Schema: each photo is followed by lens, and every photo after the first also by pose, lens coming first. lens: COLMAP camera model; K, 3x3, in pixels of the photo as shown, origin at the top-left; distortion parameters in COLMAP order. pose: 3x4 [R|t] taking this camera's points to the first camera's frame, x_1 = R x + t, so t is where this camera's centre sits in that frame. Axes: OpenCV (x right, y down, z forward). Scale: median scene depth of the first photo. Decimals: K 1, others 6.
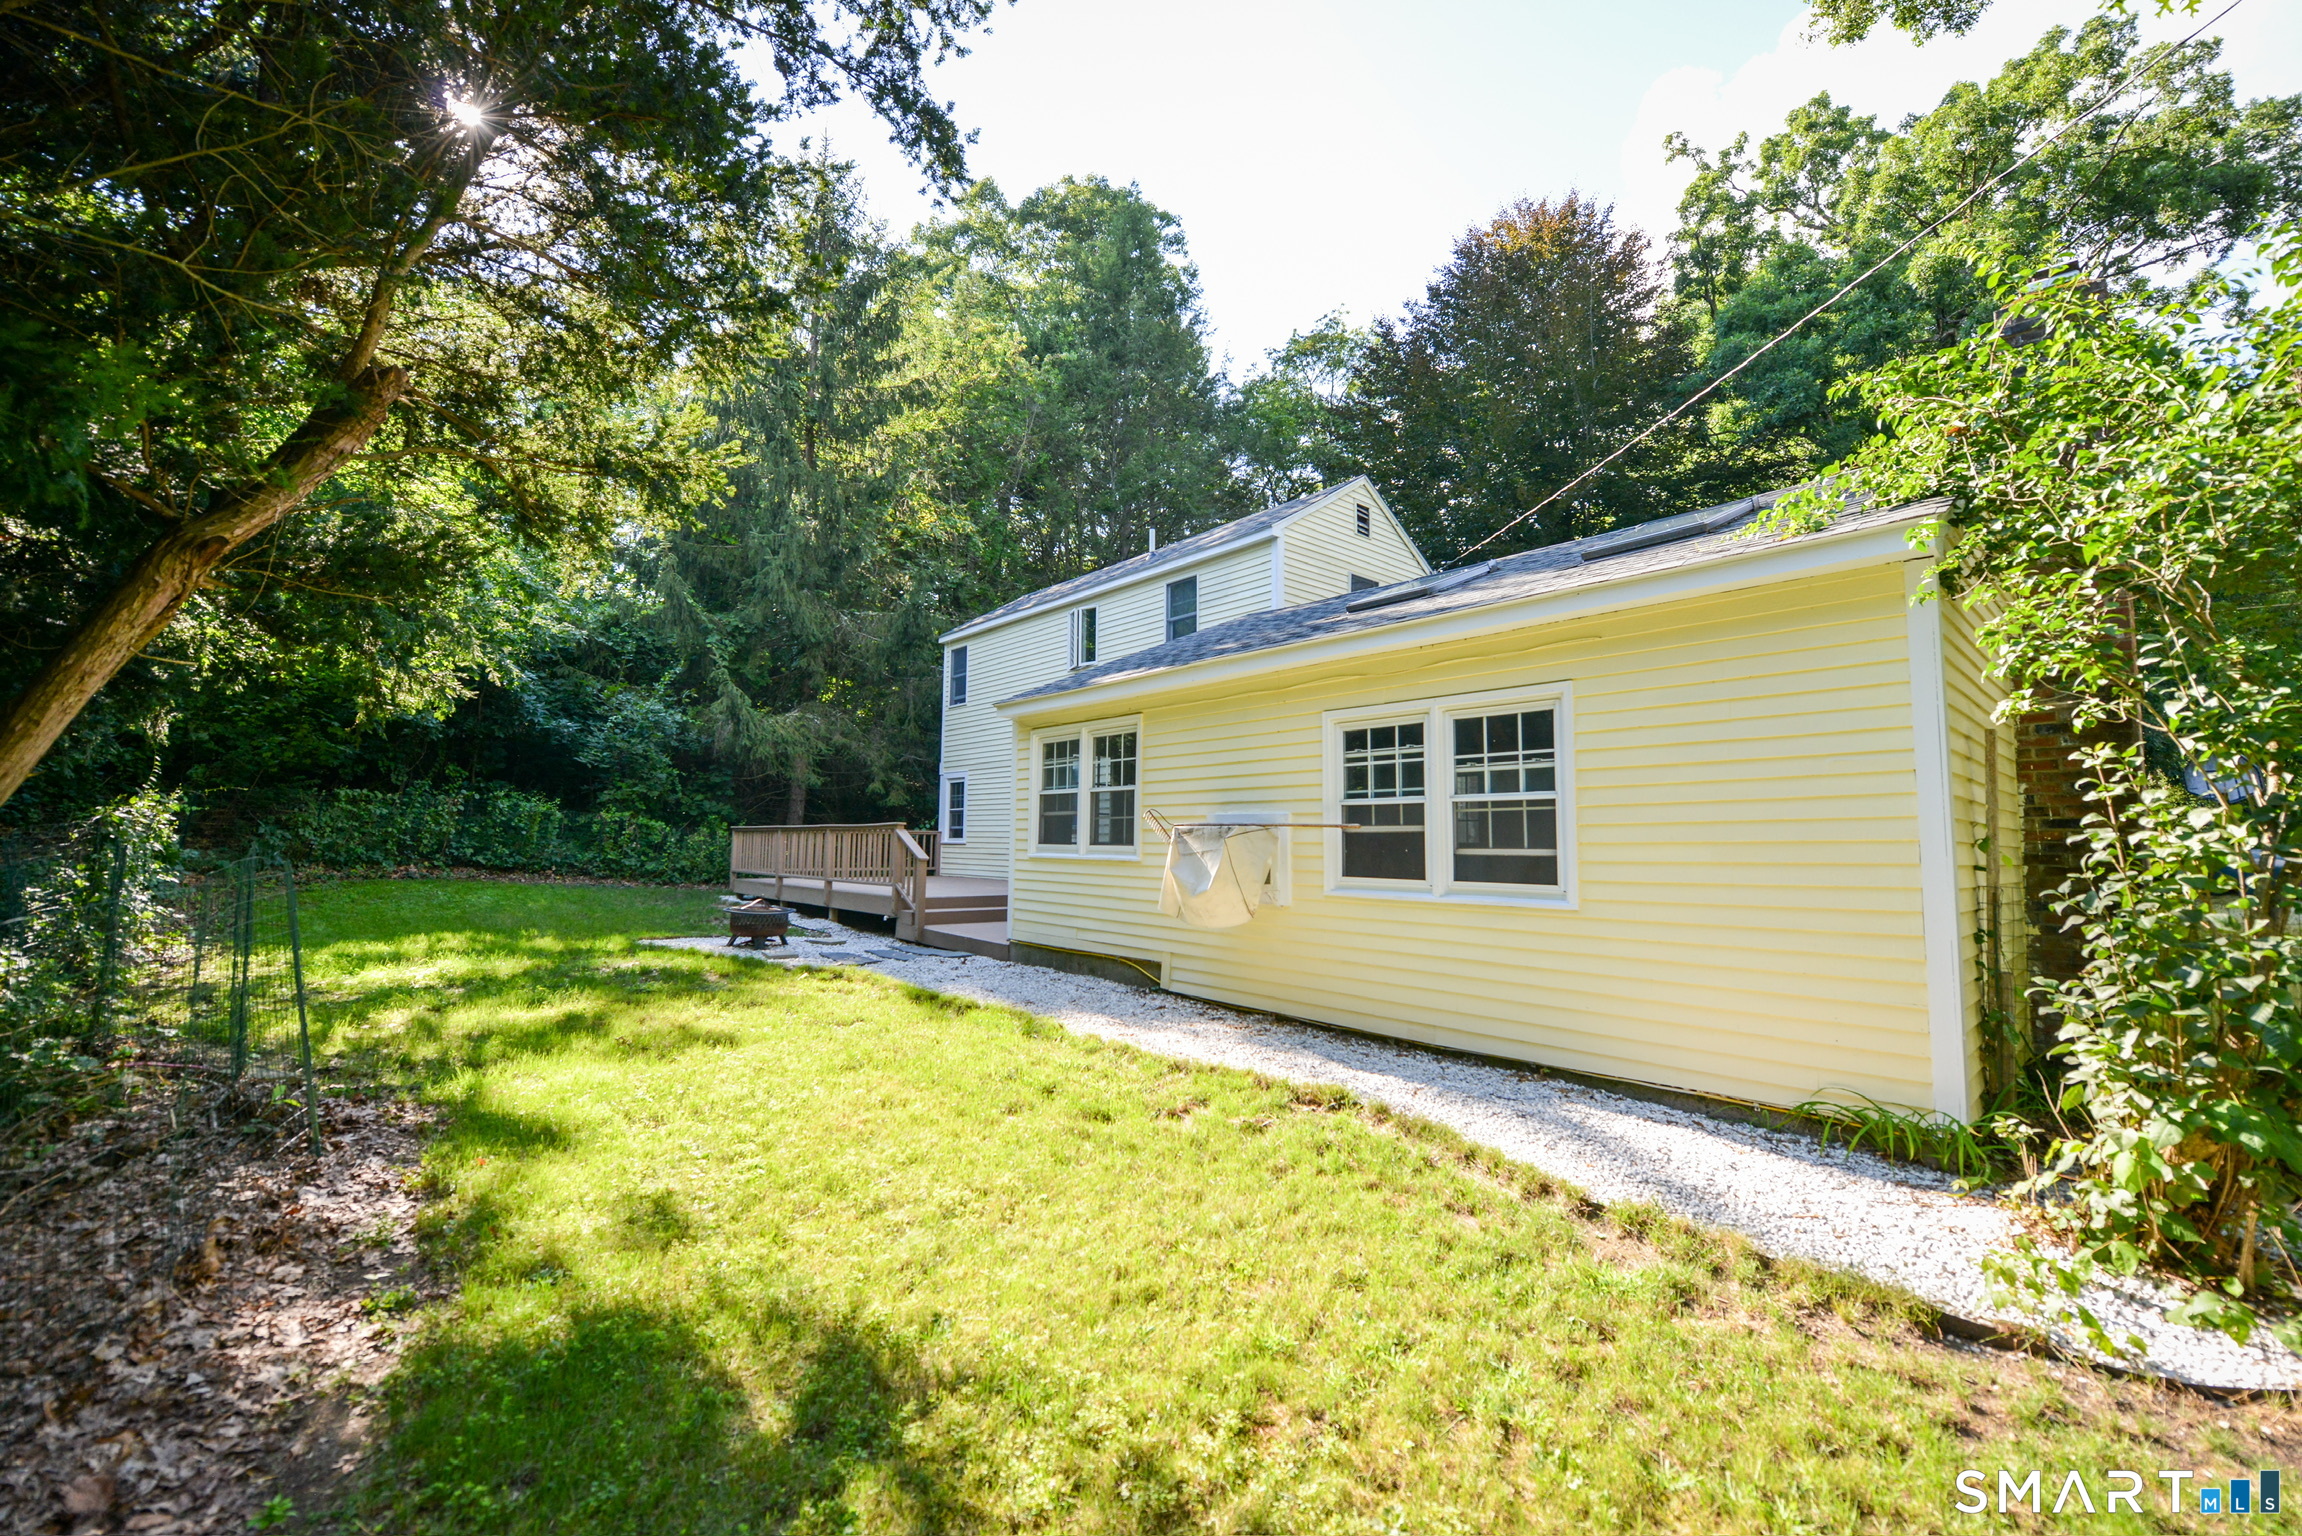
lens RADIAL K [[967.0, 0, 1151.0], [0, 967.0, 768.0], [0, 0, 1]] dist [-0.012340, -0.000831]
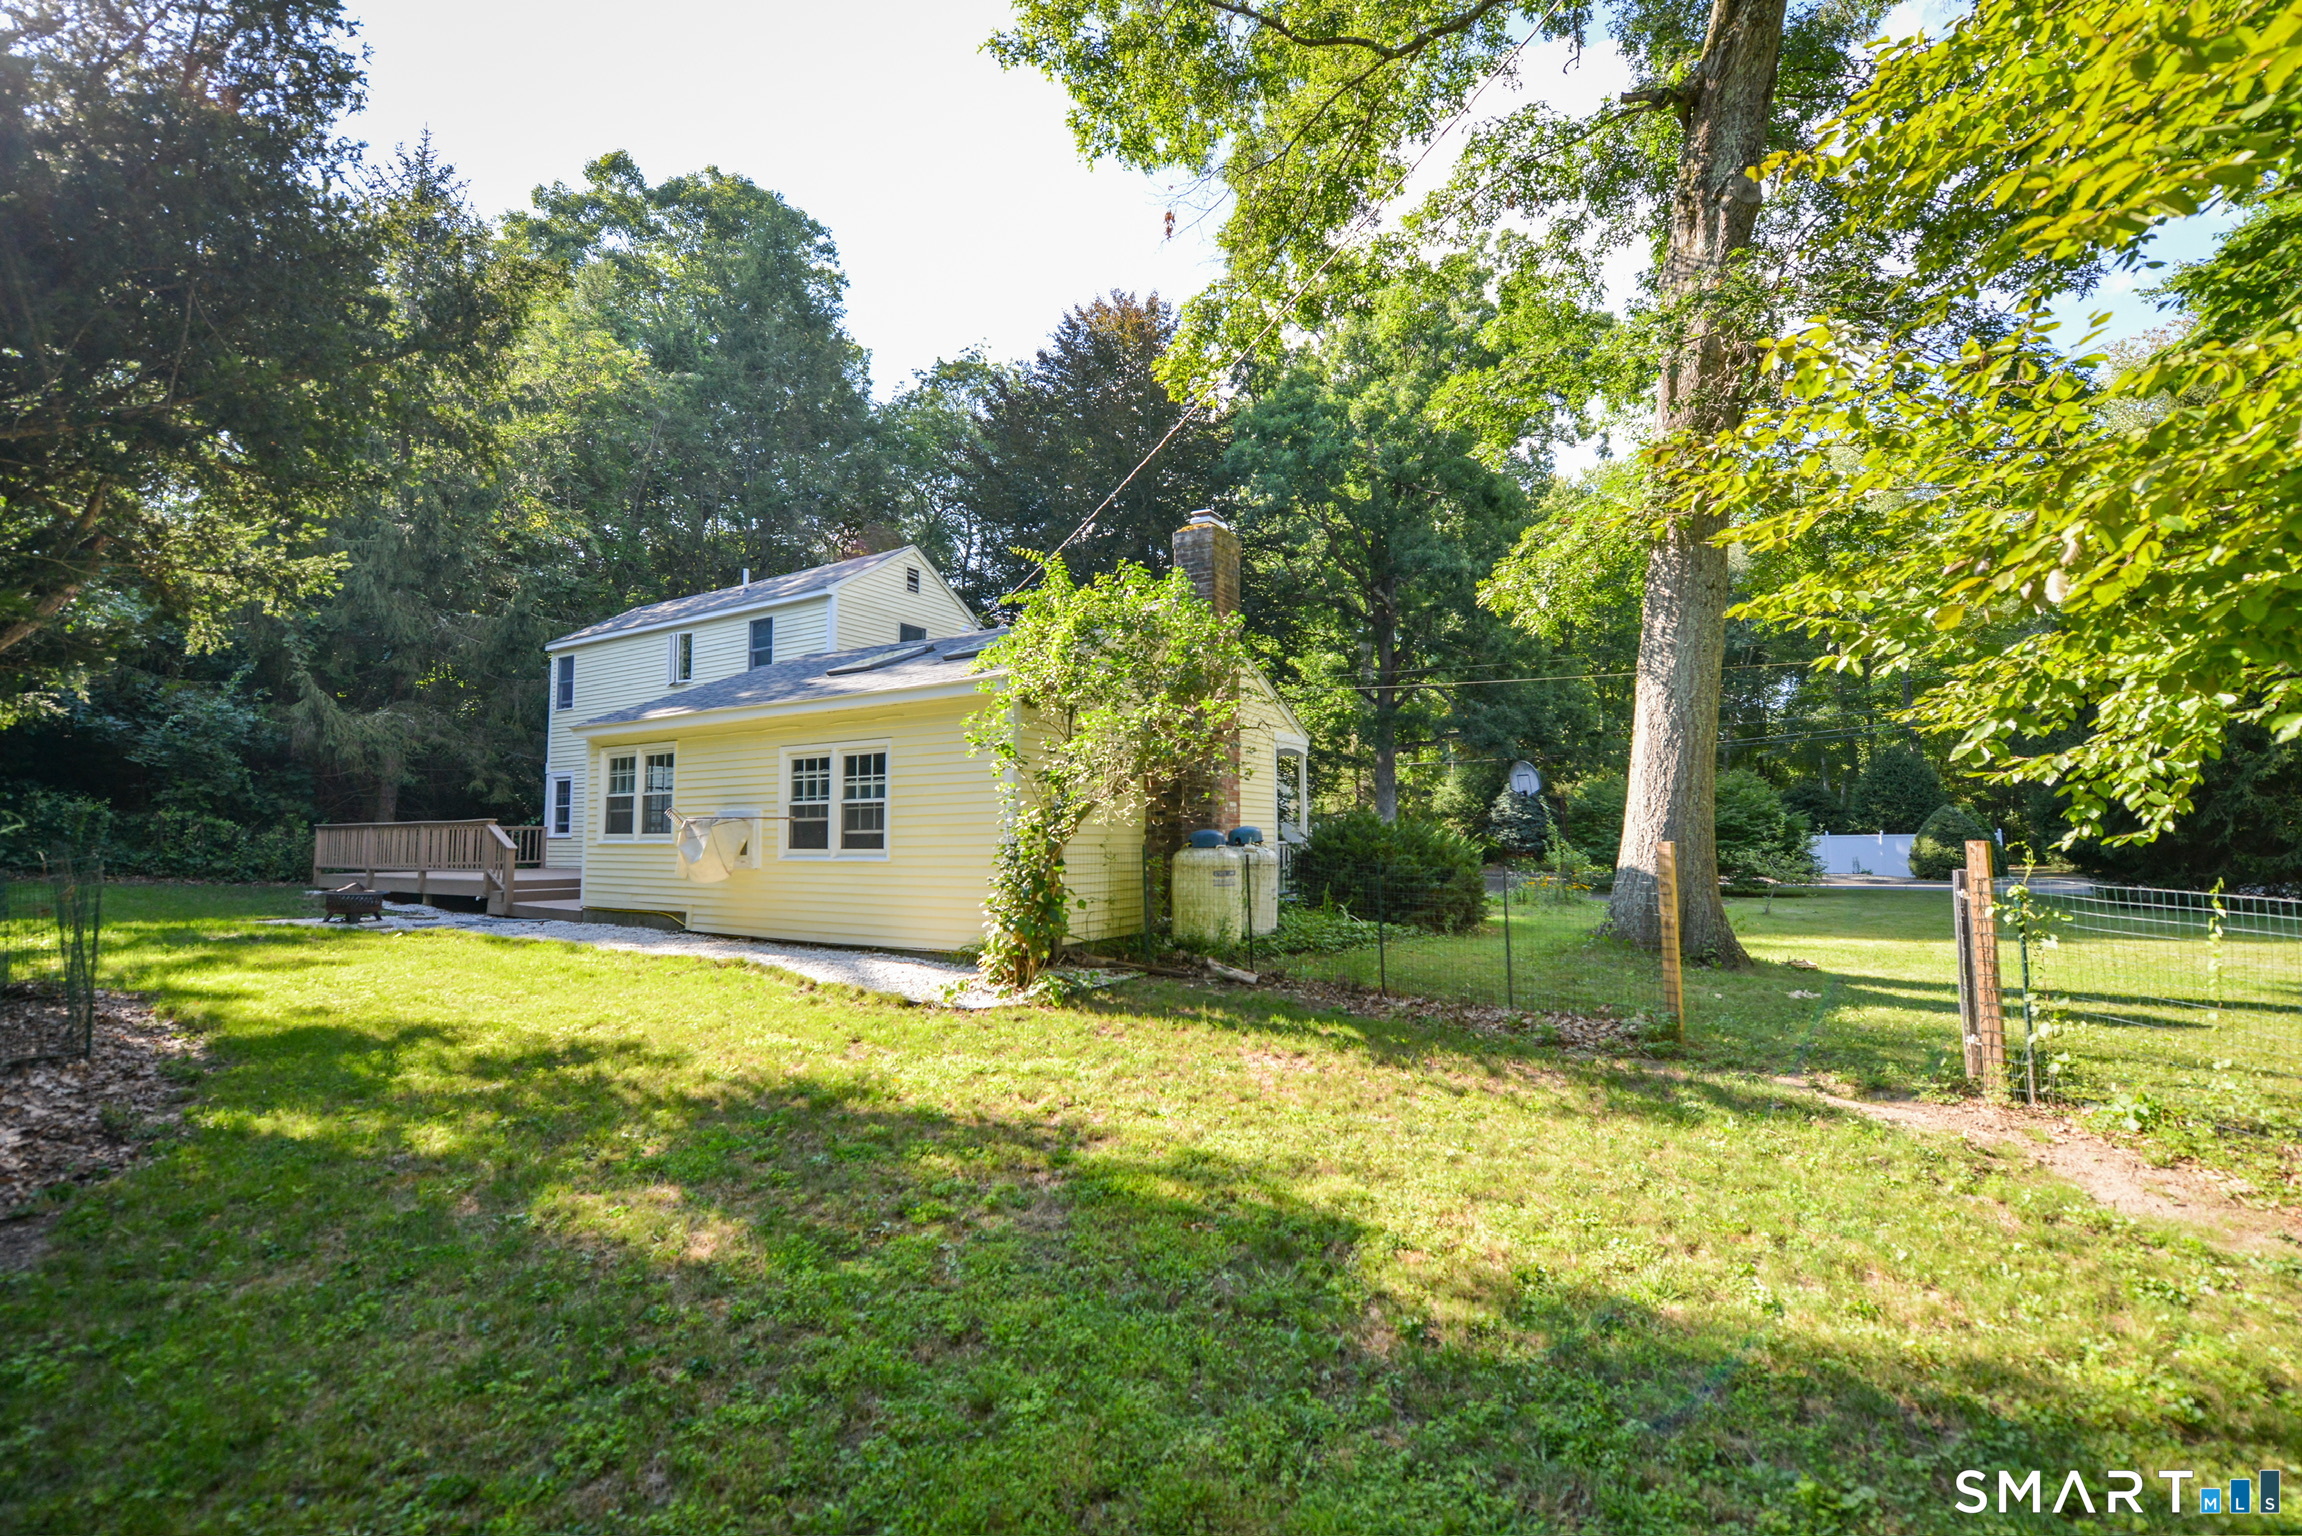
lens RADIAL K [[967.0, 0, 1151.0], [0, 967.0, 768.0], [0, 0, 1]] dist [-0.012340, -0.000831]
pose [[0.947962, 0.005651, 0.318334, 0.091312], [-0.008183, 0.999945, 0.006619, -0.014276], [-0.318279, -0.008879, 0.947956, -0.262975]]
